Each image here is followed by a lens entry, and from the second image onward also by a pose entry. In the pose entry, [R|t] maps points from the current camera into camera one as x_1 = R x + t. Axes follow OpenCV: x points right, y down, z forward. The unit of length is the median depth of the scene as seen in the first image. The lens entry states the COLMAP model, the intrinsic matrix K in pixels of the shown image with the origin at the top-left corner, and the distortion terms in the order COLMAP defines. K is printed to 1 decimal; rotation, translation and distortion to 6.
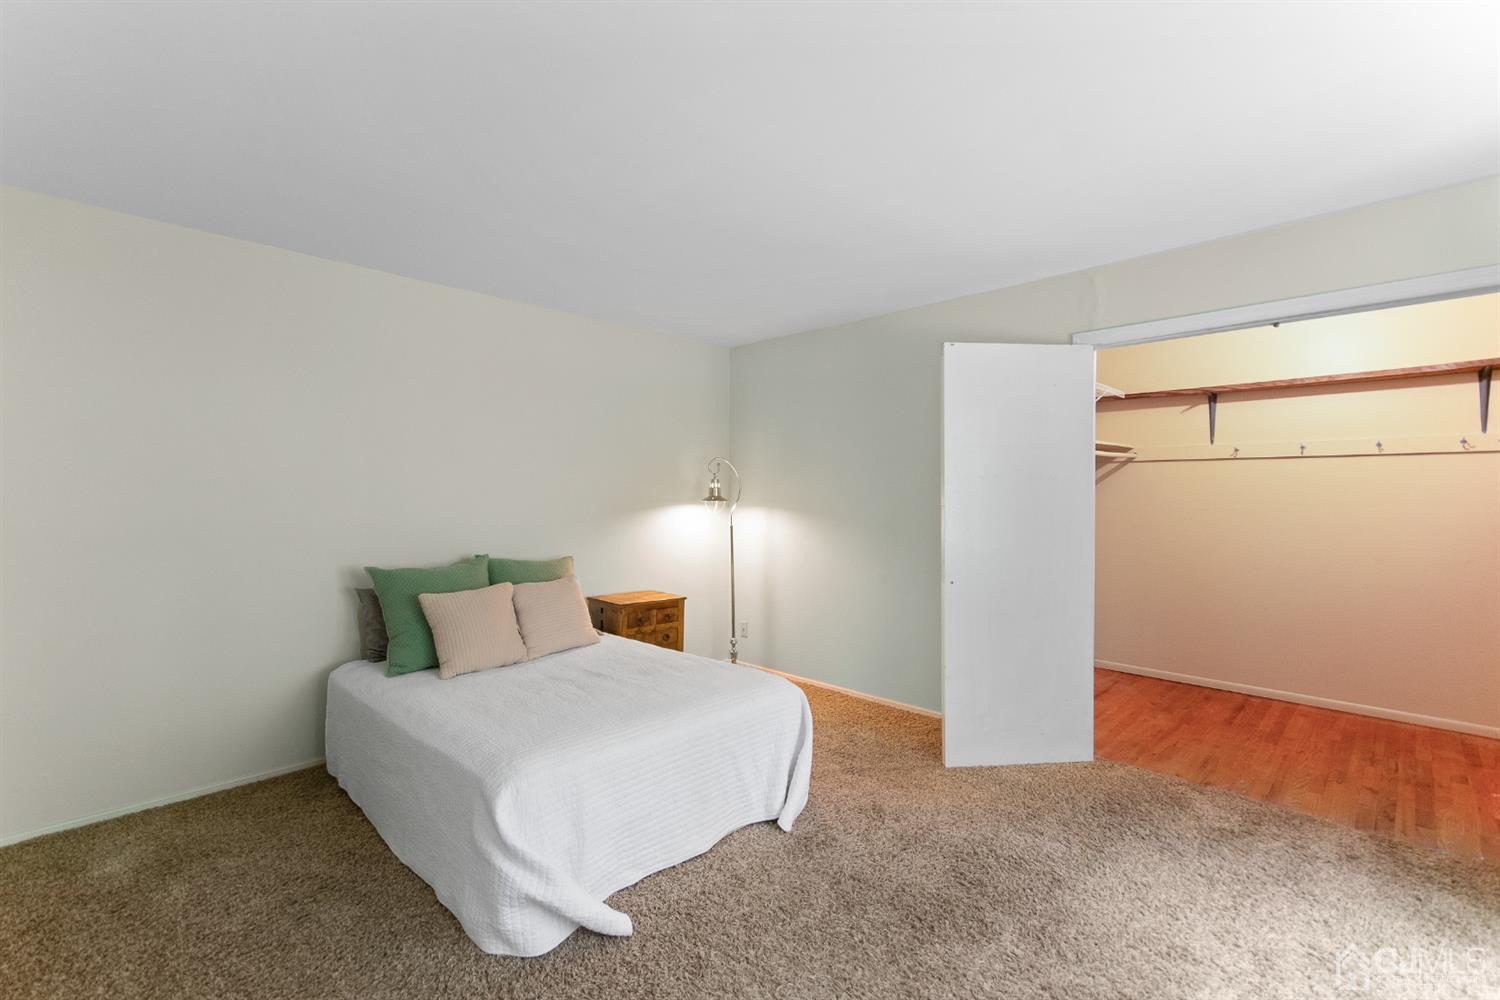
lens RADIAL K [[647.1, 0, 762.8], [0, 647.1, 496.5], [0, 0, 1]] dist [0.013982, -0.000080]
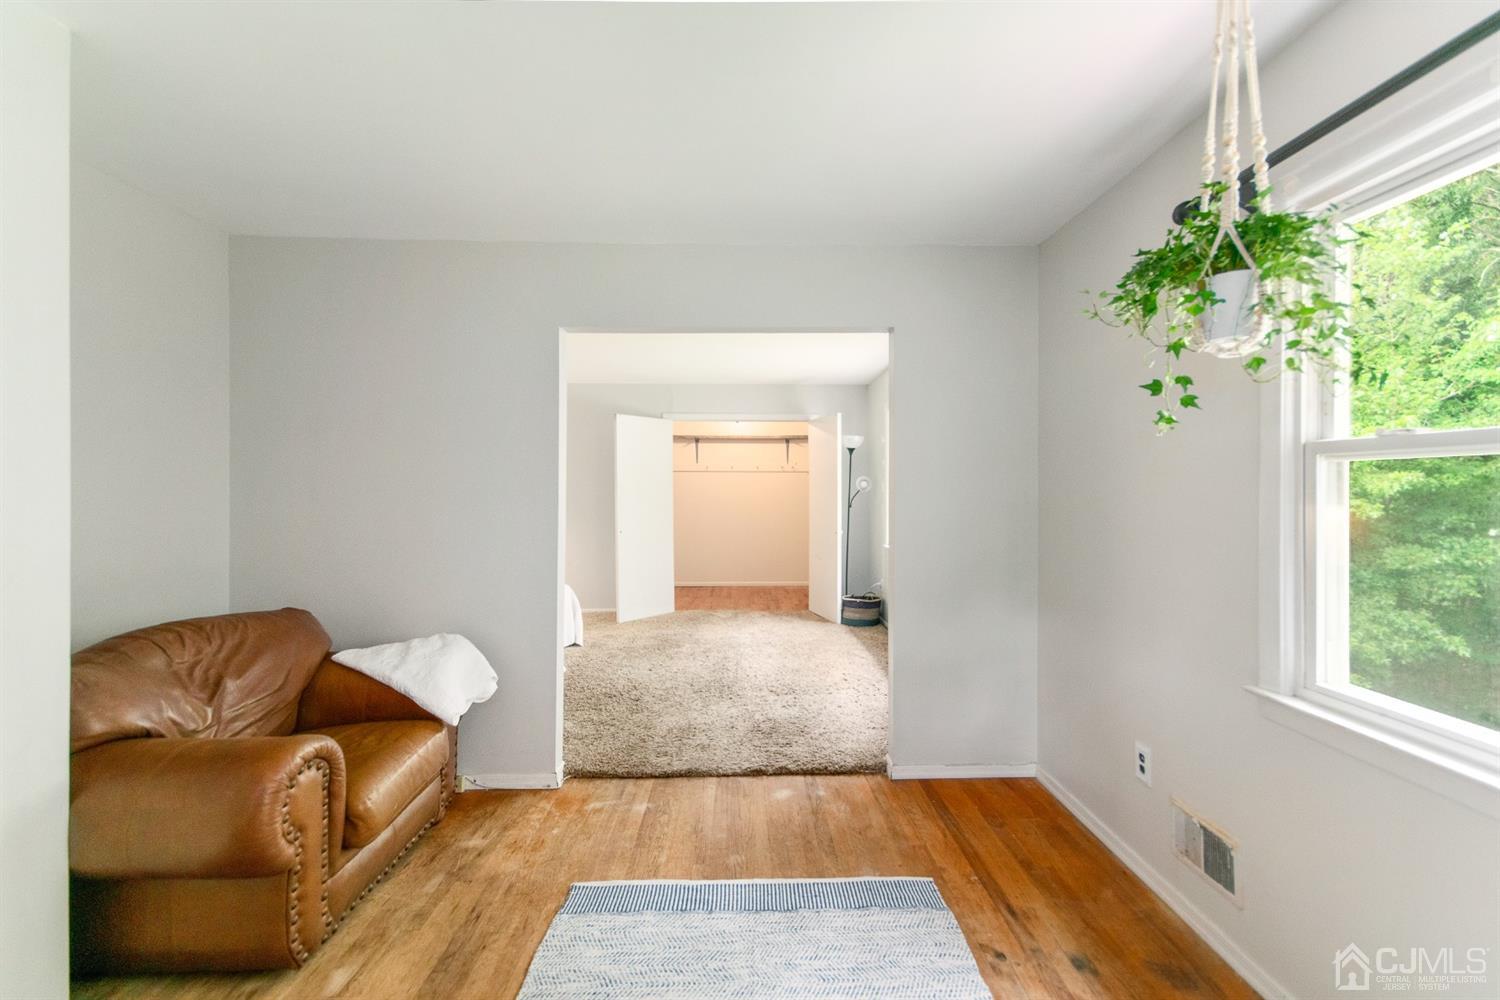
lens RADIAL K [[647.1, 0, 762.8], [0, 647.1, 496.5], [0, 0, 1]] dist [0.013982, -0.000080]
pose [[0.687117, -0.011174, 0.726461, -0.871989], [0.013321, 0.999907, 0.002781, 0.021172], [-0.726425, 0.007767, 0.687202, -0.713920]]
